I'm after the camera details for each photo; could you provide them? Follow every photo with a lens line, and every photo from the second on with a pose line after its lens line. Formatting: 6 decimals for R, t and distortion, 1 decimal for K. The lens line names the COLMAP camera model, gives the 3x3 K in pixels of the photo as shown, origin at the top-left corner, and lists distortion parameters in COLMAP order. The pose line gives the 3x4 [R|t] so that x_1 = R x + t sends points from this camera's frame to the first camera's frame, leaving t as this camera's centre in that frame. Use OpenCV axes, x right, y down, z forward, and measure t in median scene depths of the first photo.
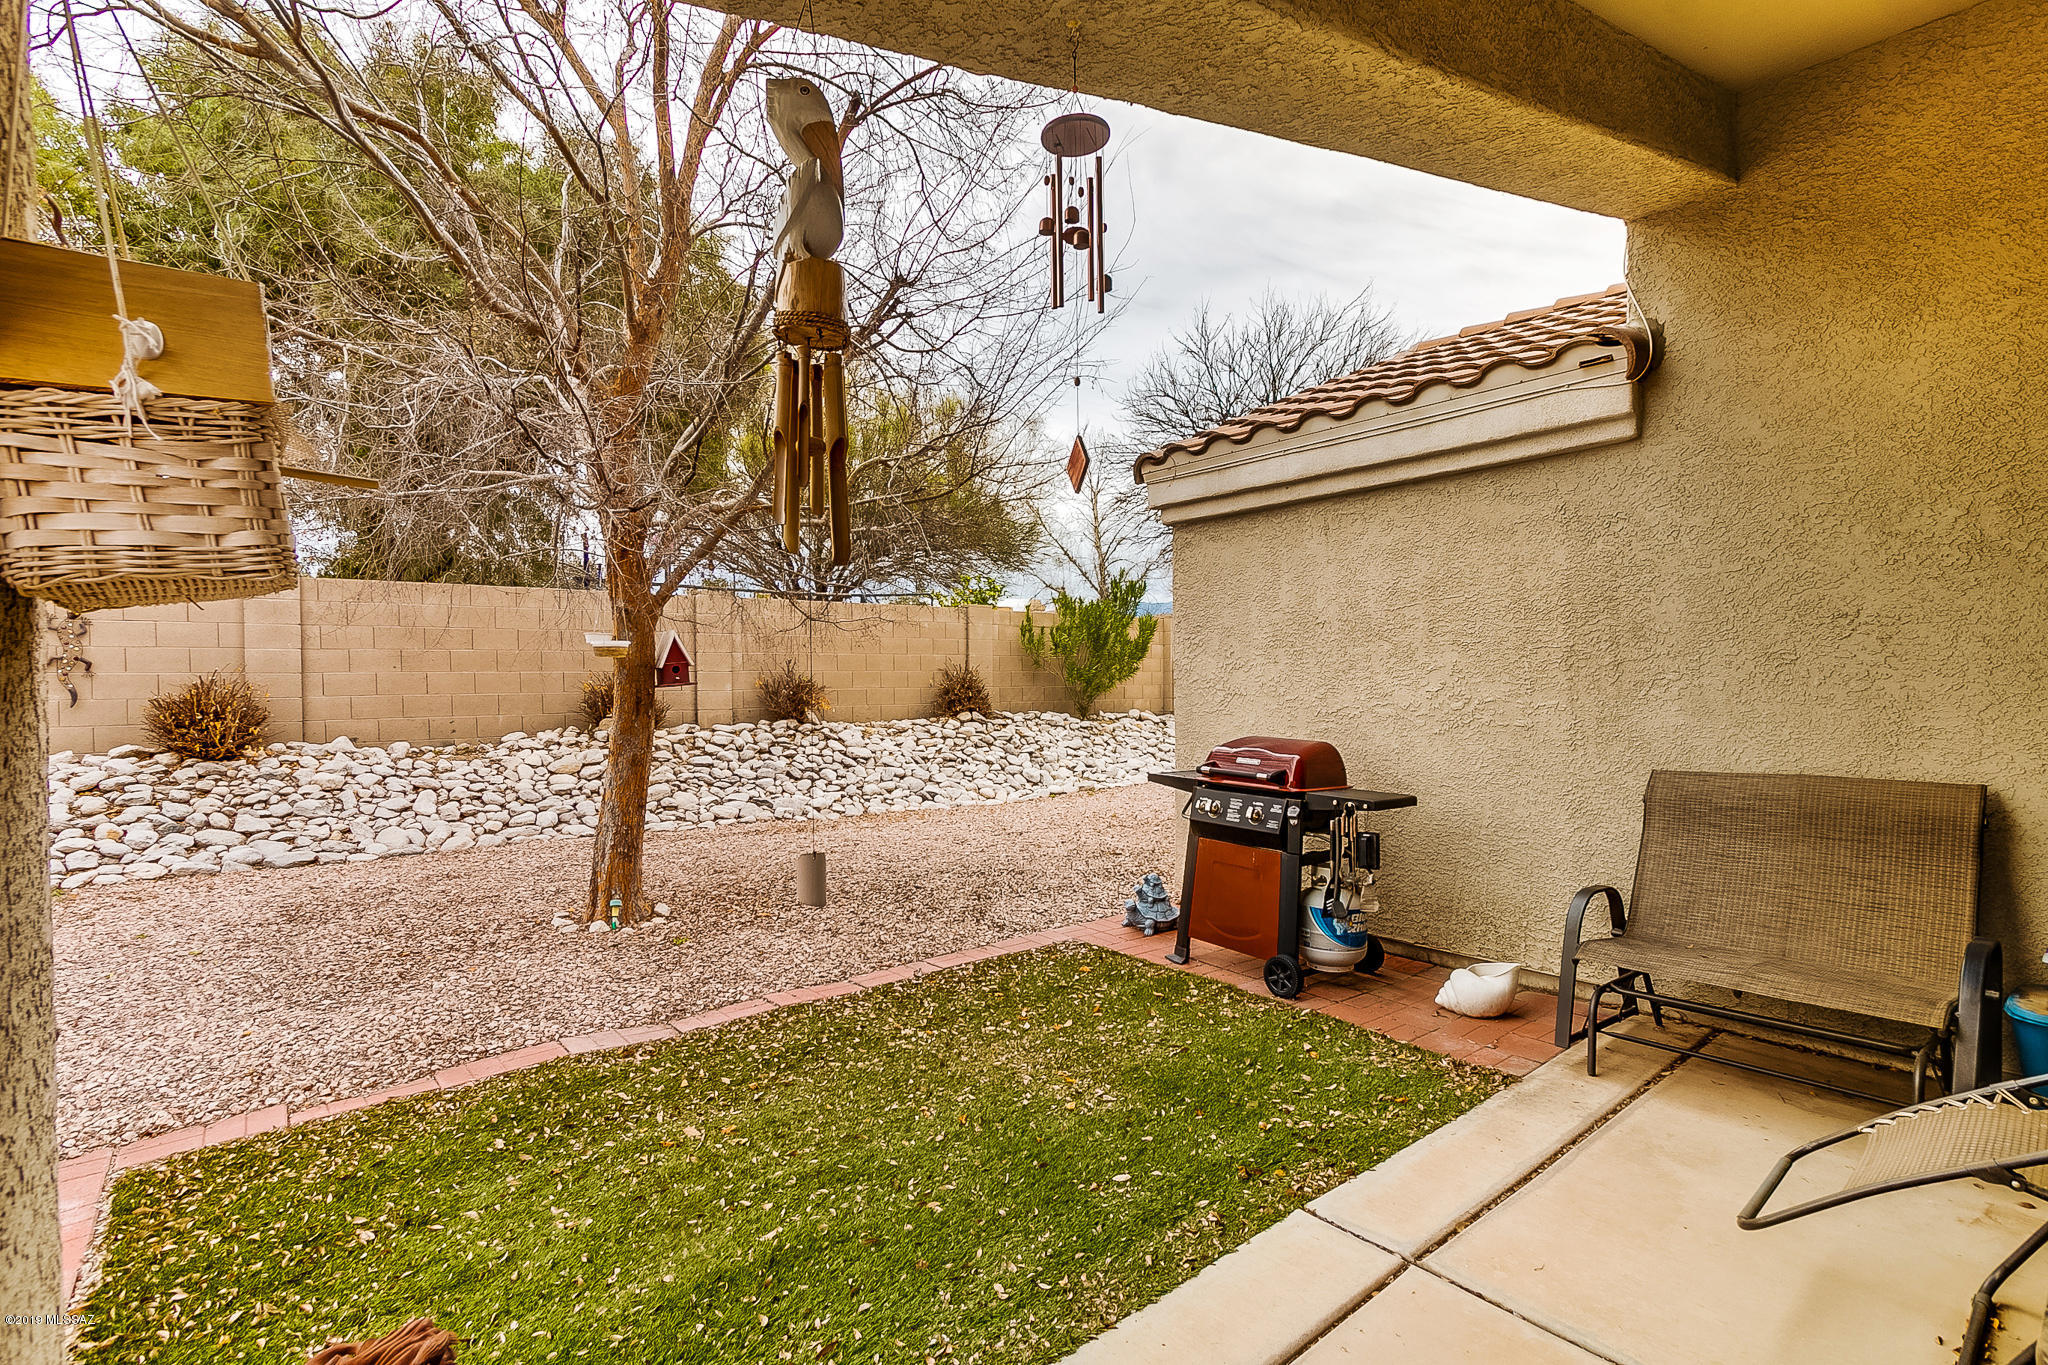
lens RADIAL K [[966.5, 0, 1014.2], [0, 966.5, 690.0], [0, 0, 1]] dist [-0.021731, 0.005362]
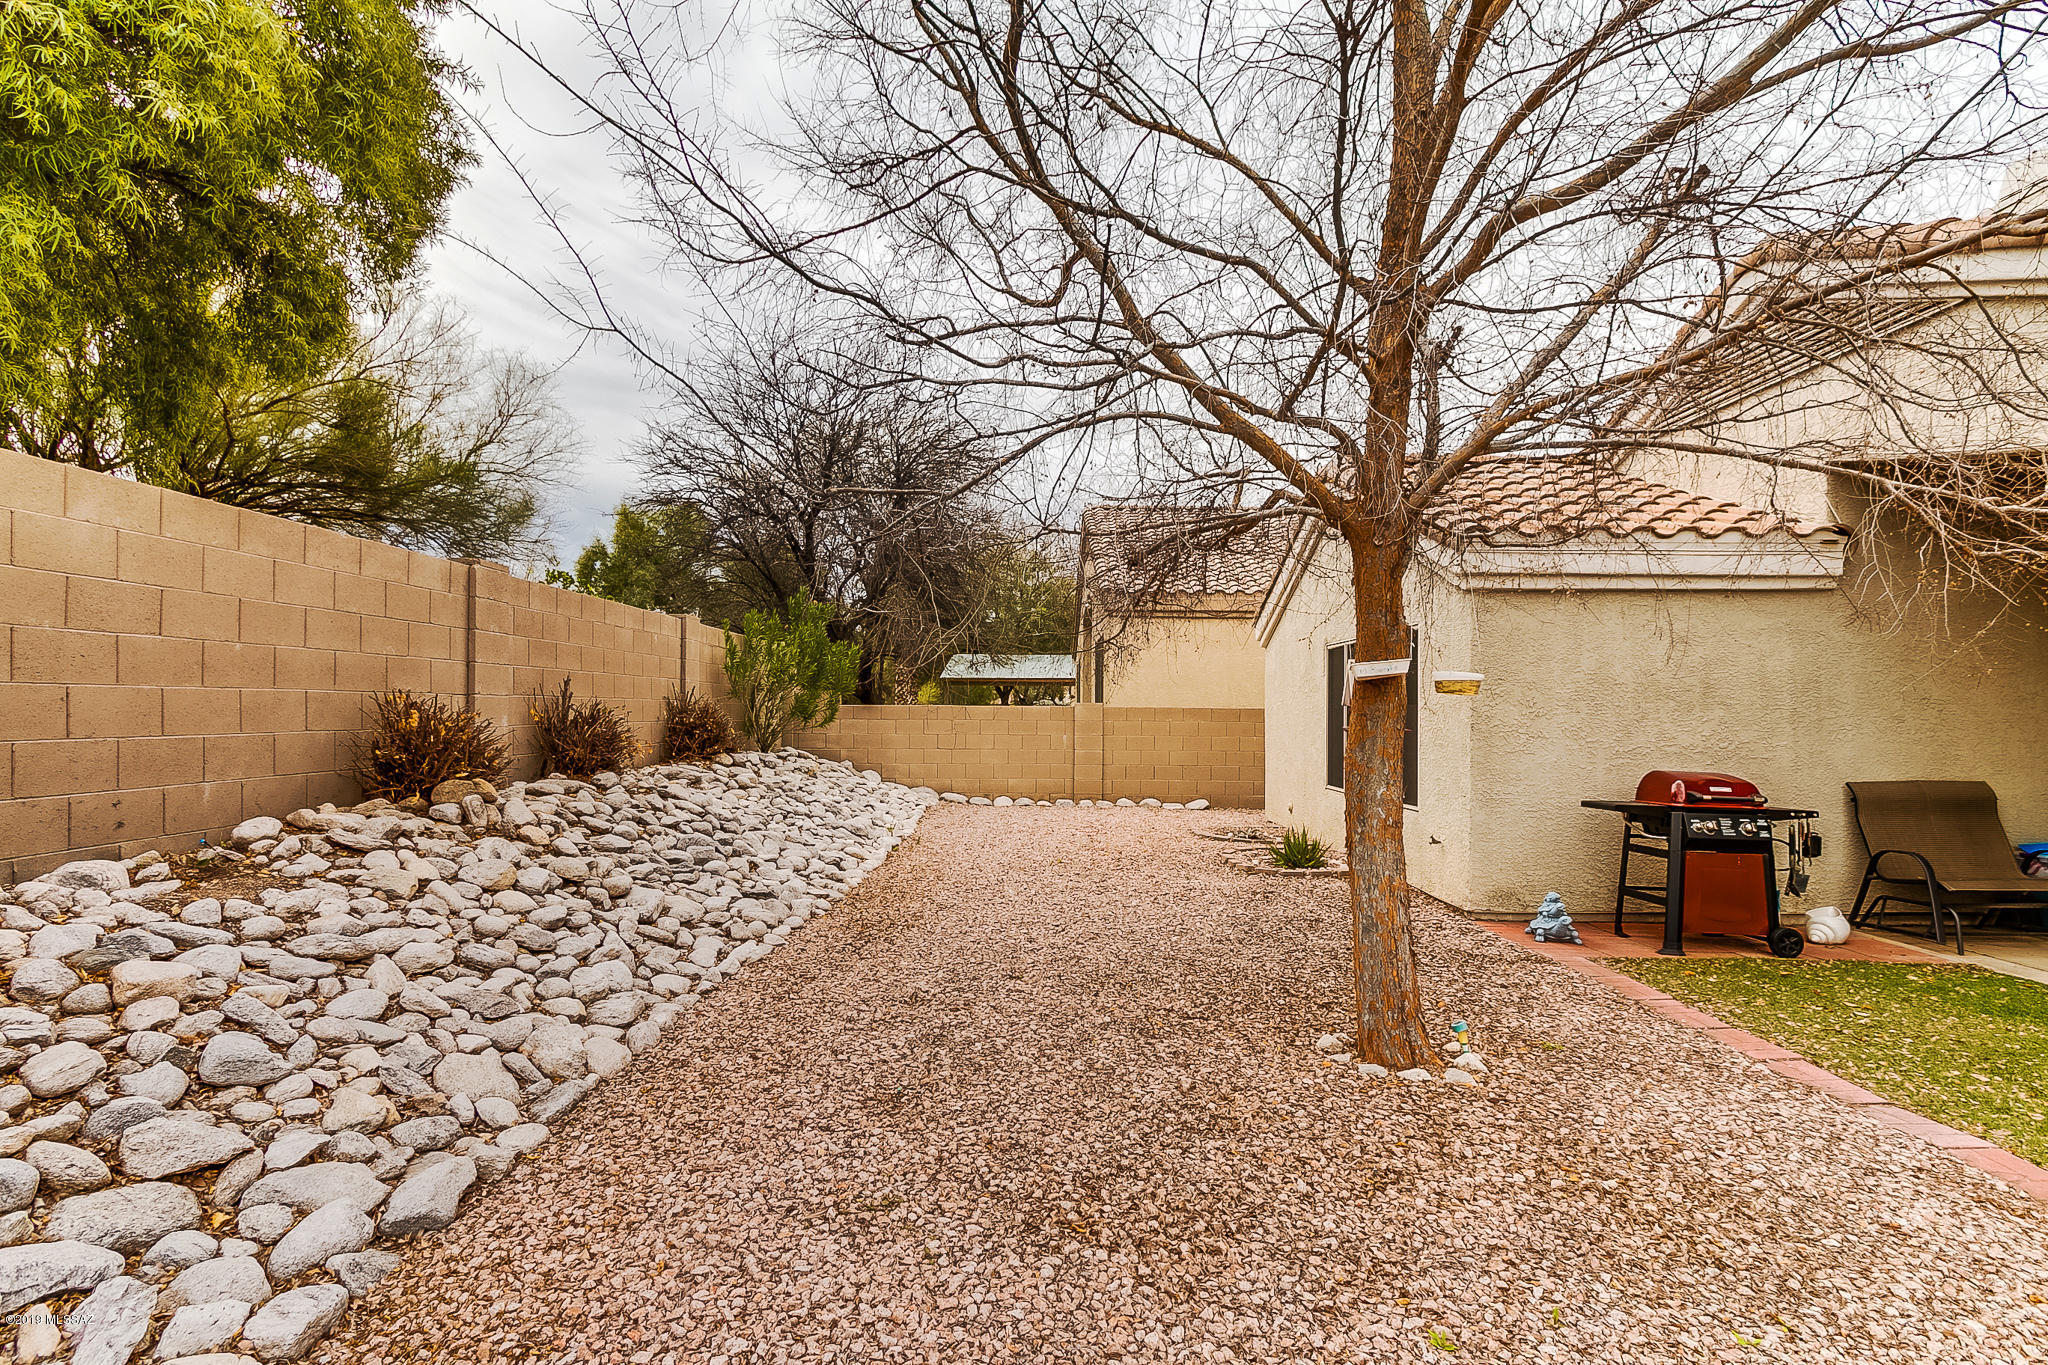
lens RADIAL K [[966.5, 0, 1019.5], [0, 966.5, 687.5], [0, 0, 1]] dist [-0.021731, 0.005362]
pose [[0.638676, 0.031207, 0.768842, -0.663954], [-0.008405, 0.999401, -0.033583, -0.006991], [-0.769430, 0.014986, 0.638556, 0.428075]]
